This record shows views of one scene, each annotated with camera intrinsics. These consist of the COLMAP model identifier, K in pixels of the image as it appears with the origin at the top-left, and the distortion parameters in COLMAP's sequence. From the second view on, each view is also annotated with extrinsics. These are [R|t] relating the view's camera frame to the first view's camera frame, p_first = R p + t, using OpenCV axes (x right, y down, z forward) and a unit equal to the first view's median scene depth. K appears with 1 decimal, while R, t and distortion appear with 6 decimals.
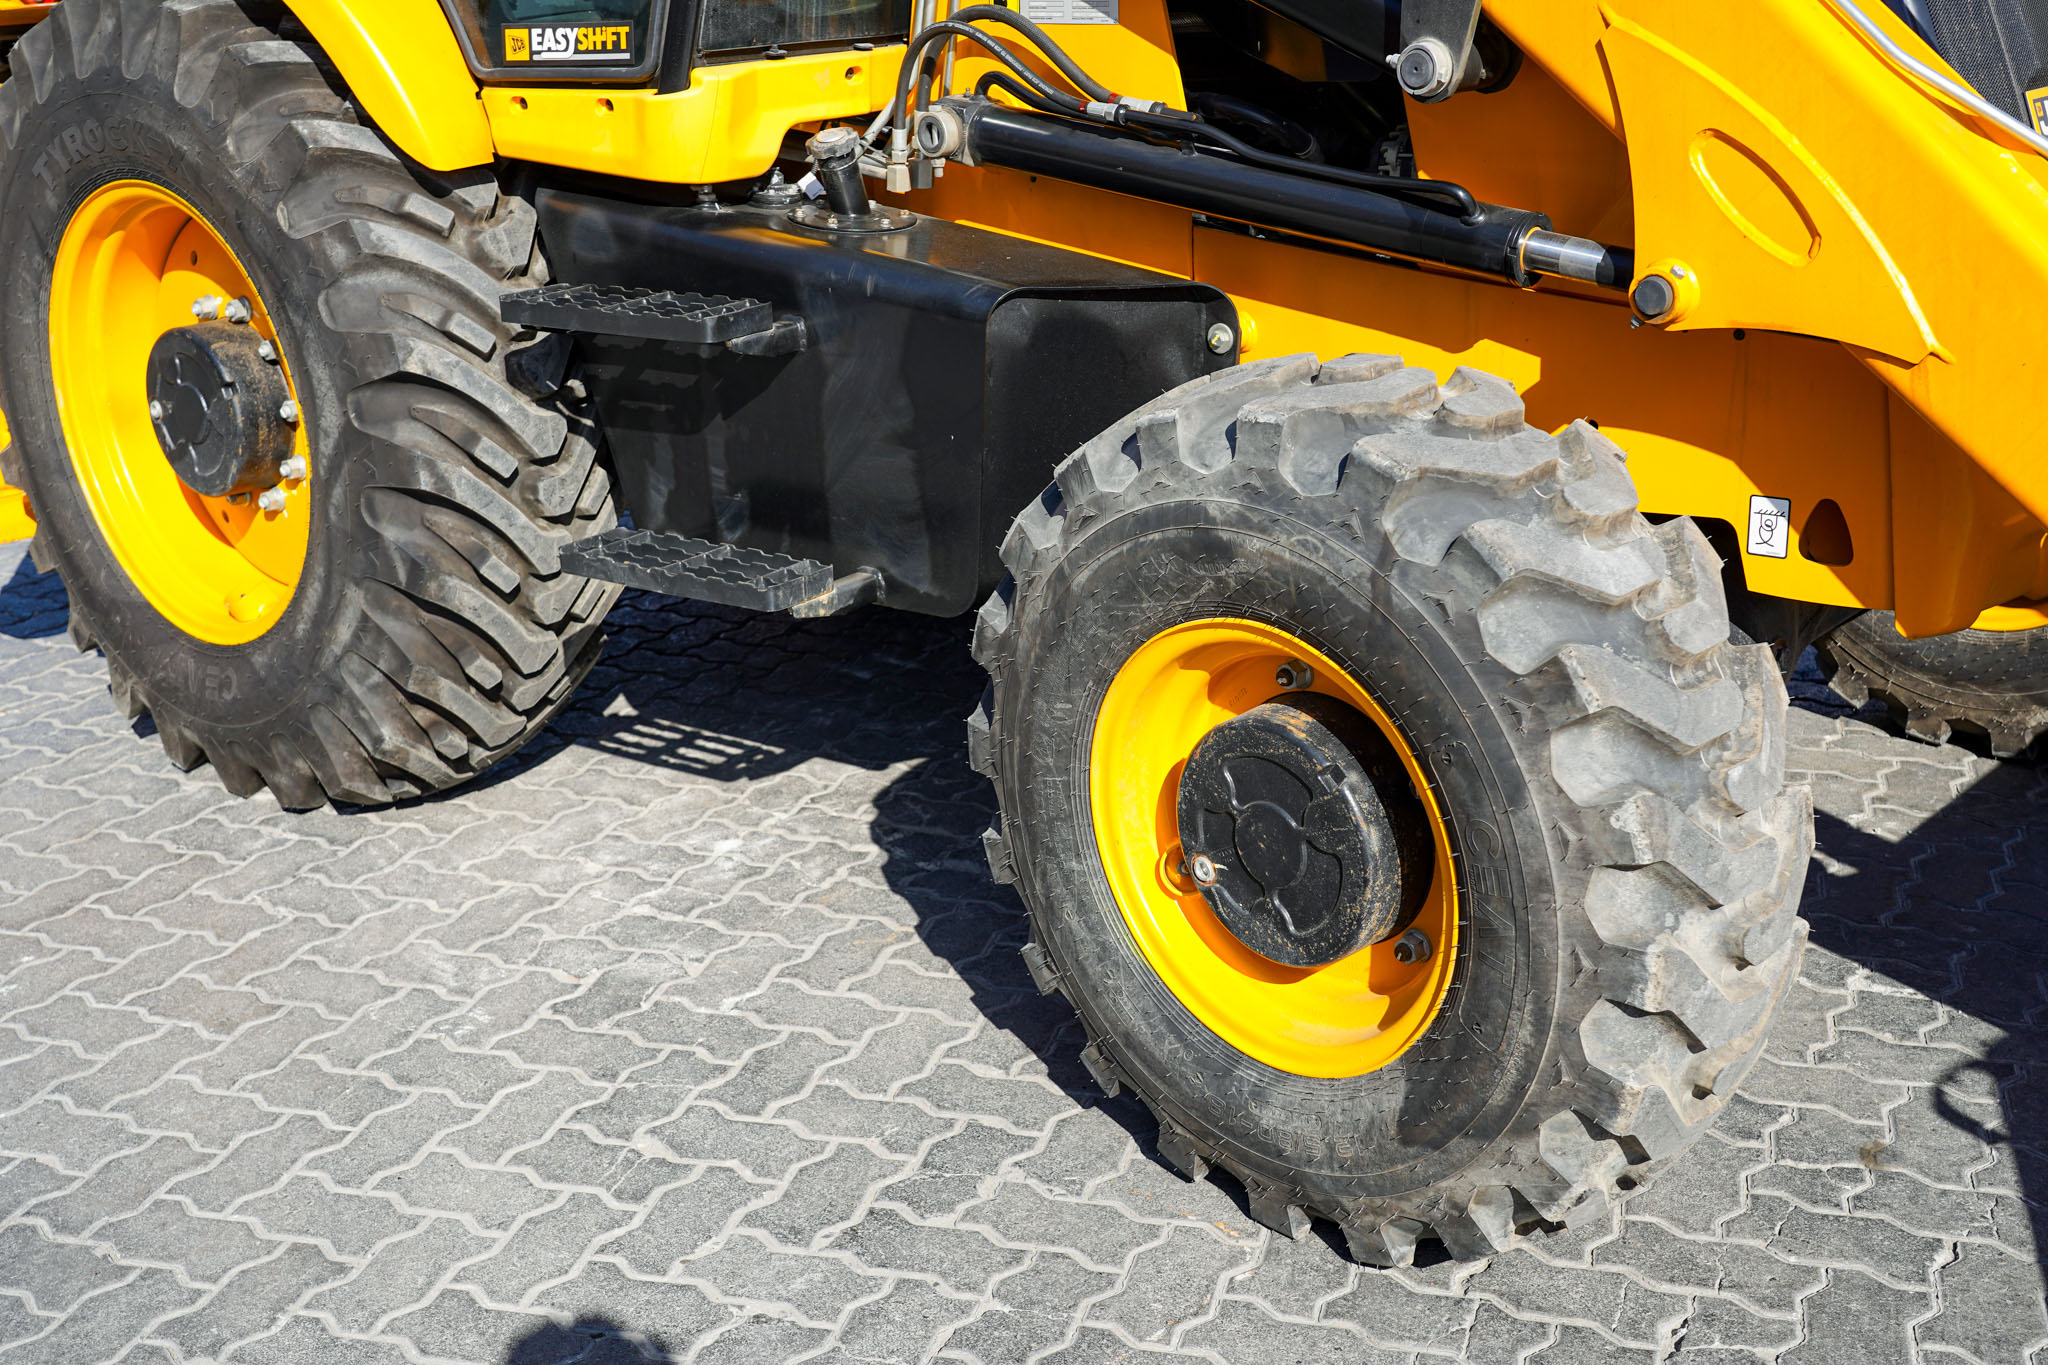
lens RADIAL K [[2358.8, 0, 1043.8], [0, 2358.8, 692.2], [0, 0, 1]] dist [0.022213, 0.000000]
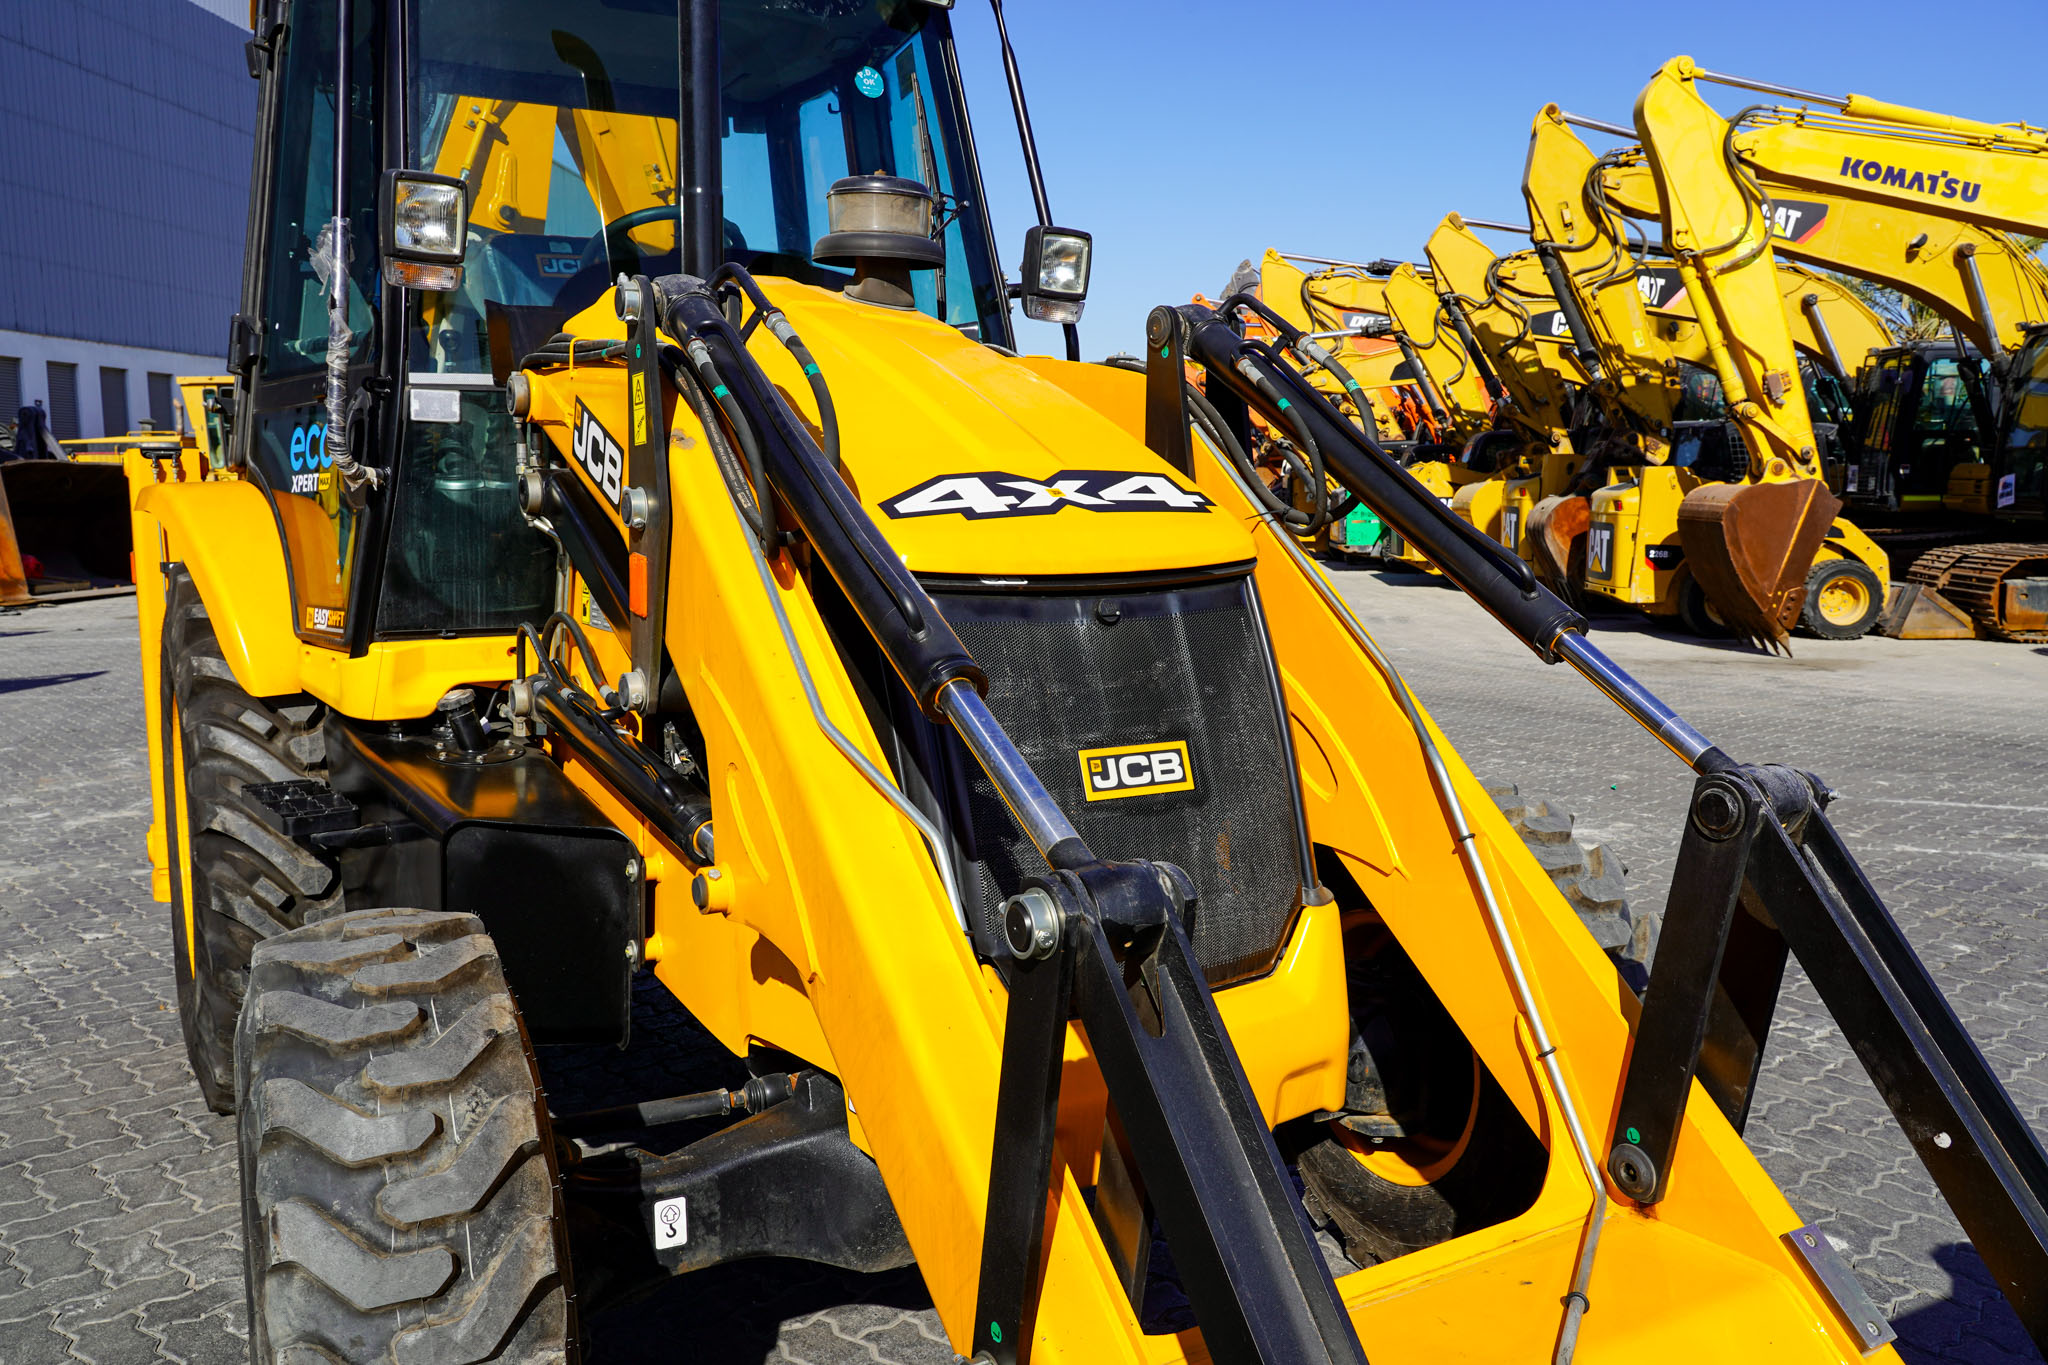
lens RADIAL K [[1604.8, 0, 1031.7], [0, 1604.8, 667.9], [0, 0, 1]] dist [-0.002988, 0.016494]
pose [[0.952067, 0.069692, -0.297844, 0.515852], [-0.129880, 0.973672, -0.187336, -0.114442], [0.276946, 0.217041, 0.936052, 0.190646]]
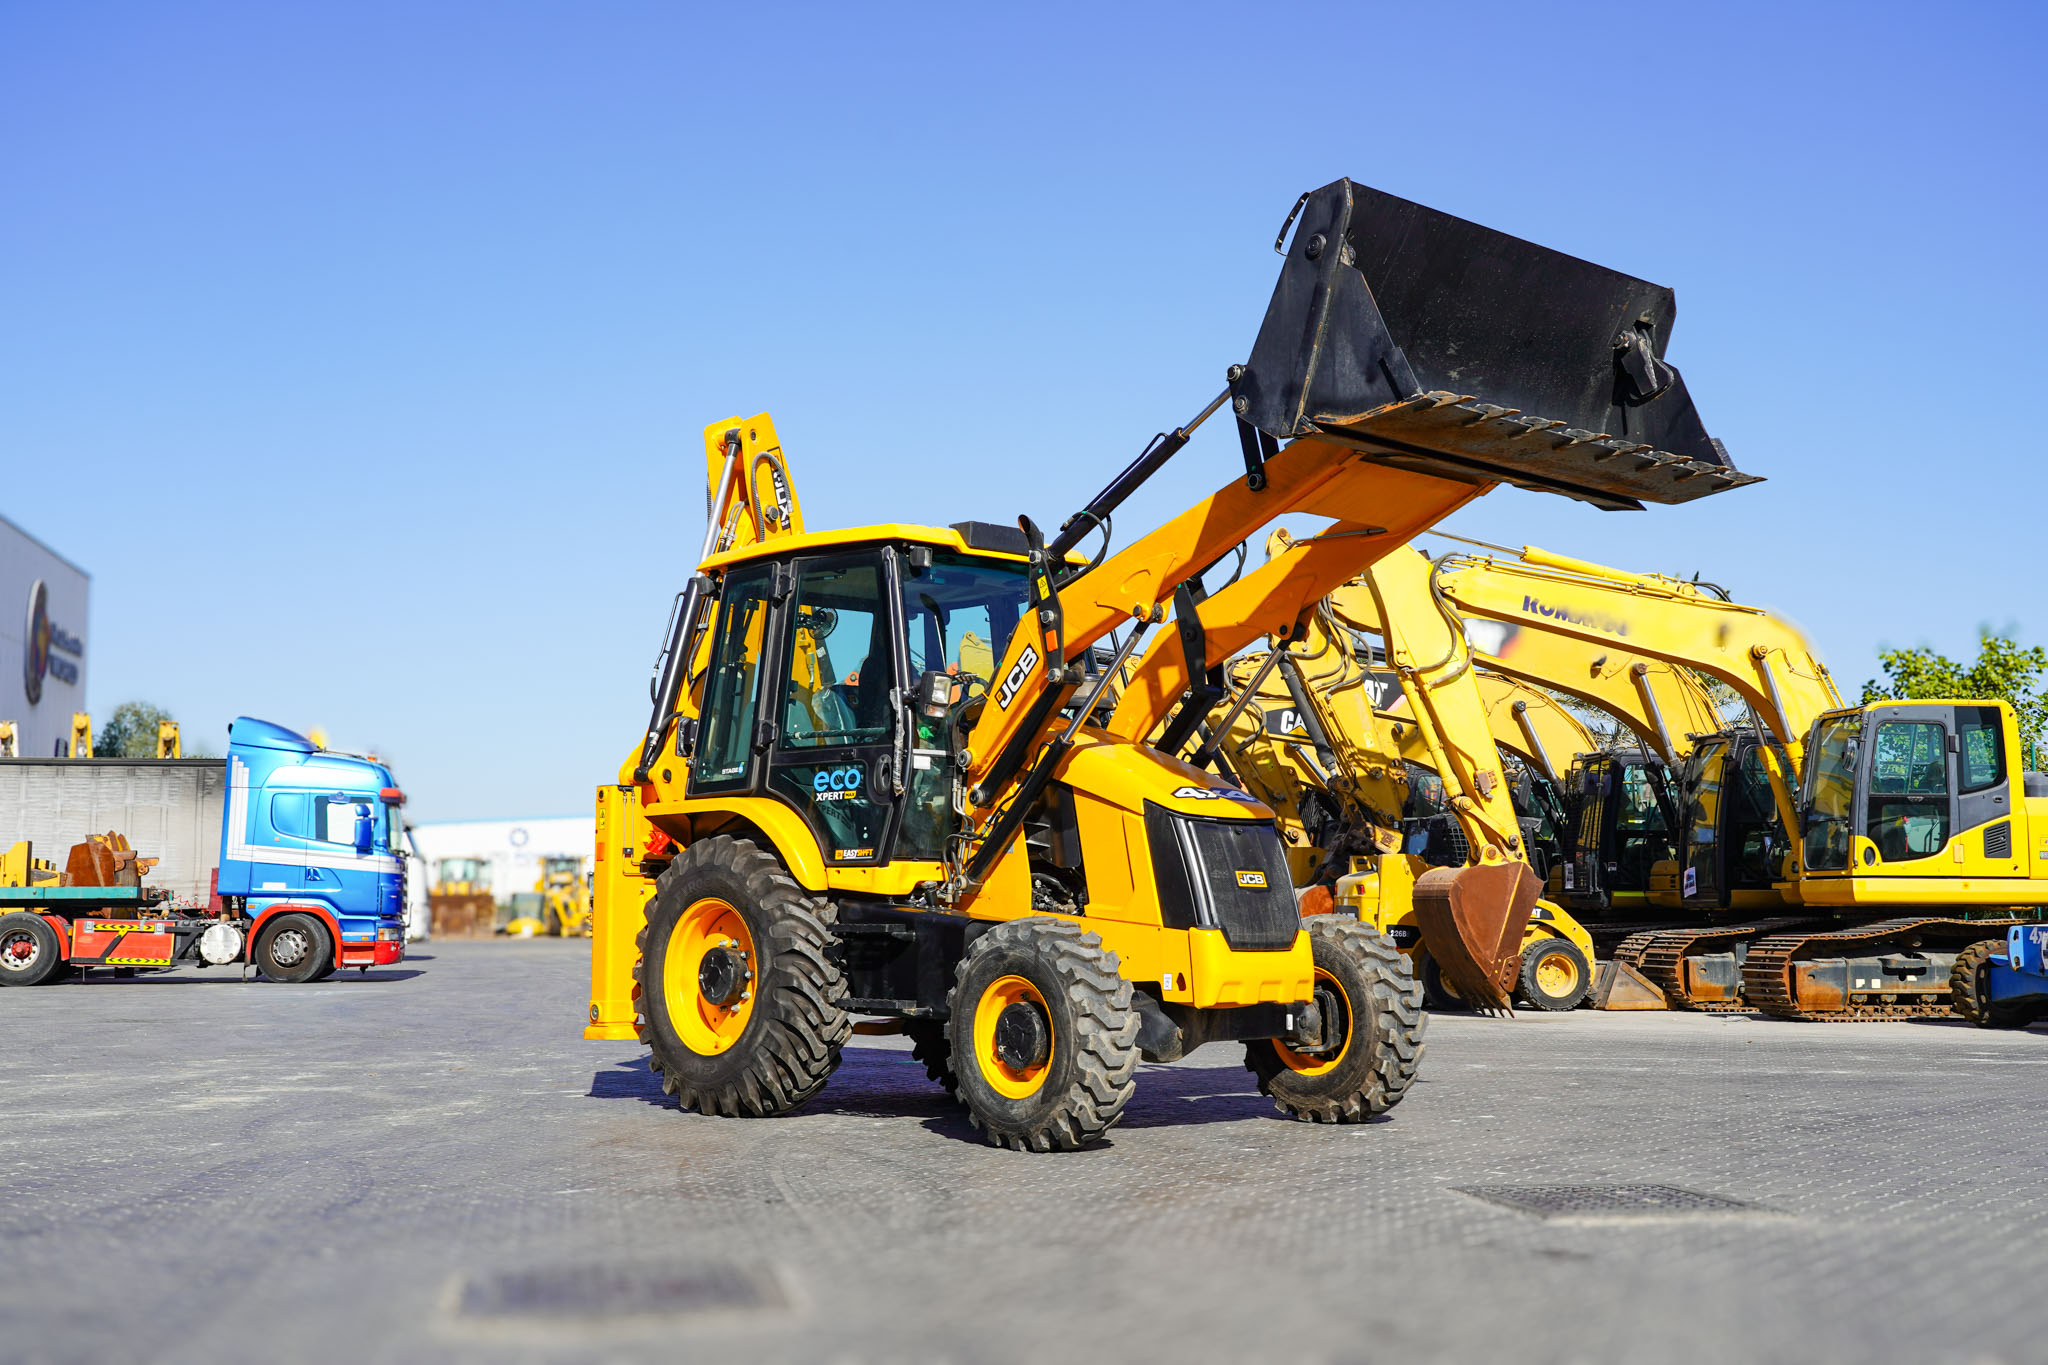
lens RADIAL K [[2237.6, 0, 1065.8], [0, 2237.6, 659.3], [0, 0, 1]] dist [0.043028, 0.000000]
pose [[0.995998, 0.028632, -0.084664, 0.358131], [-0.062243, 0.902014, -0.427197, 0.813268], [0.064137, 0.430757, 0.900186, -1.957001]]
